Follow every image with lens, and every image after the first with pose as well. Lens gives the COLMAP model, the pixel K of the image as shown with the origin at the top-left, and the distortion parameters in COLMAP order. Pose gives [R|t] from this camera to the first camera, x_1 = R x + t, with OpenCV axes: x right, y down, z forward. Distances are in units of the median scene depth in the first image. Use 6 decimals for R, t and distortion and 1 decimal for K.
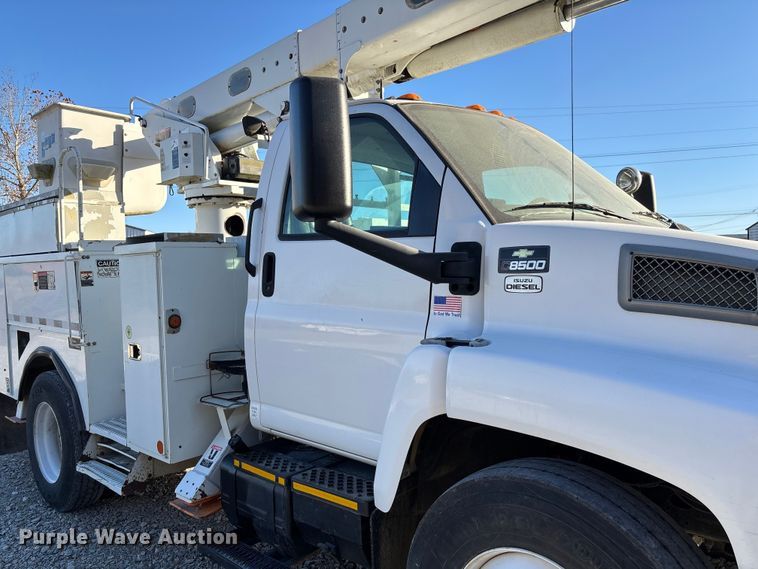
lens RADIAL K [[569.5, 0, 386.3], [0, 569.5, 284.6], [0, 0, 1]] dist [0.037175, -0.033390]
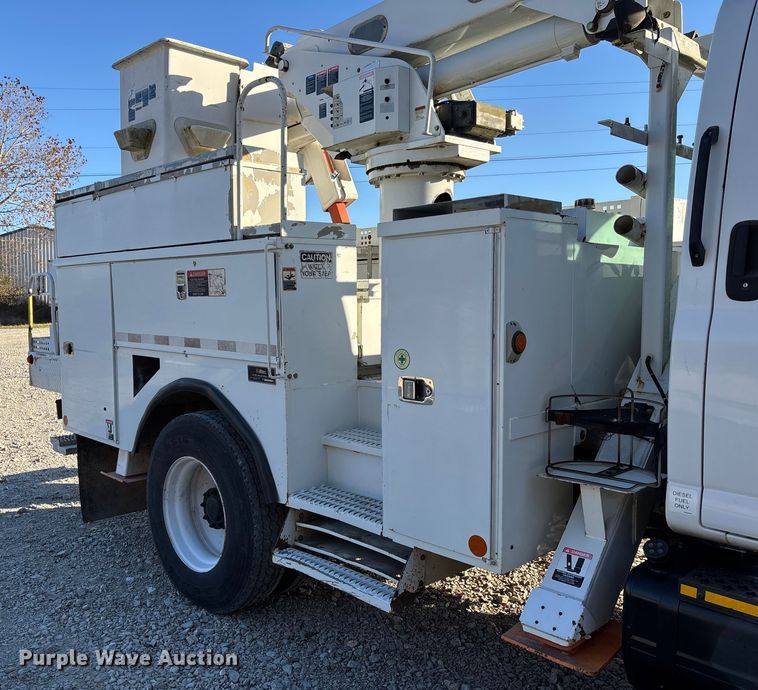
lens RADIAL K [[677.0, 0, 309.0], [0, 677.0, 348.1], [0, 0, 1]] dist [0.049504, -0.046655]
pose [[0.995501, 0.021056, -0.092384, -0.404320], [-0.016627, 0.998687, 0.048458, 0.030068], [0.093283, -0.046704, 0.994544, 0.206626]]
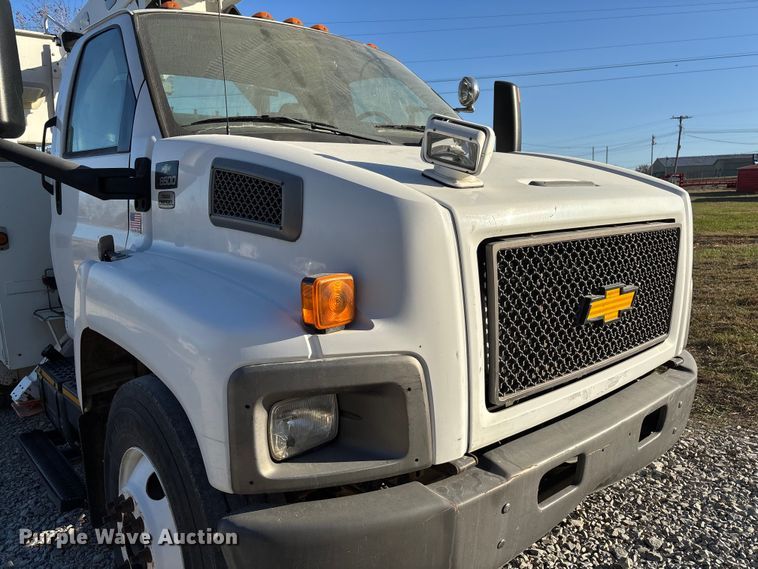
lens RADIAL K [[569.5, 0, 372.7], [0, 569.5, 282.7], [0, 0, 1]] dist [0.037175, -0.033390]
pose [[0.995414, 0.011384, -0.094984, 0.287201], [0.001133, 0.991422, 0.130697, 0.005142], [0.095657, -0.130205, 0.986862, 0.008441]]
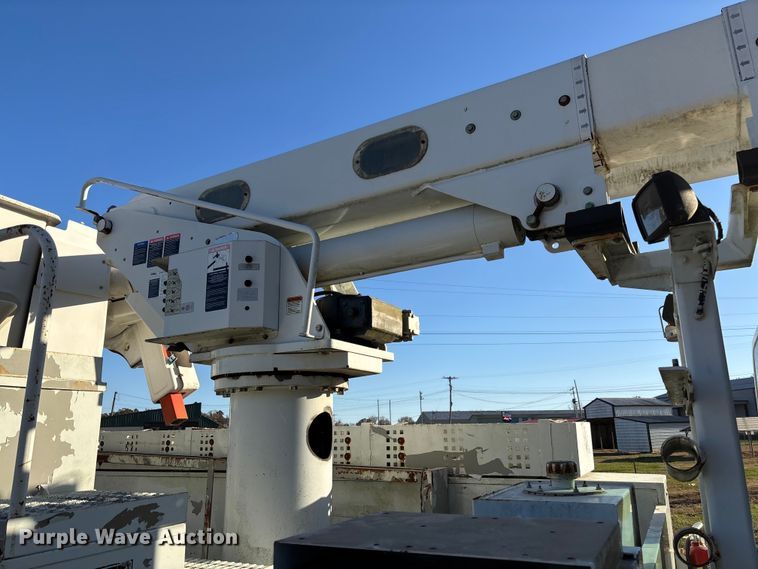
lens RADIAL K [[569.5, 0, 384.8], [0, 569.5, 289.4], [0, 0, 1]] dist [0.037175, -0.033390]
pose [[0.960019, 0.075131, 0.269666, -0.412180], [0.004004, 0.959527, -0.281587, -0.099683], [-0.279908, 0.271409, 0.920863, 0.600808]]
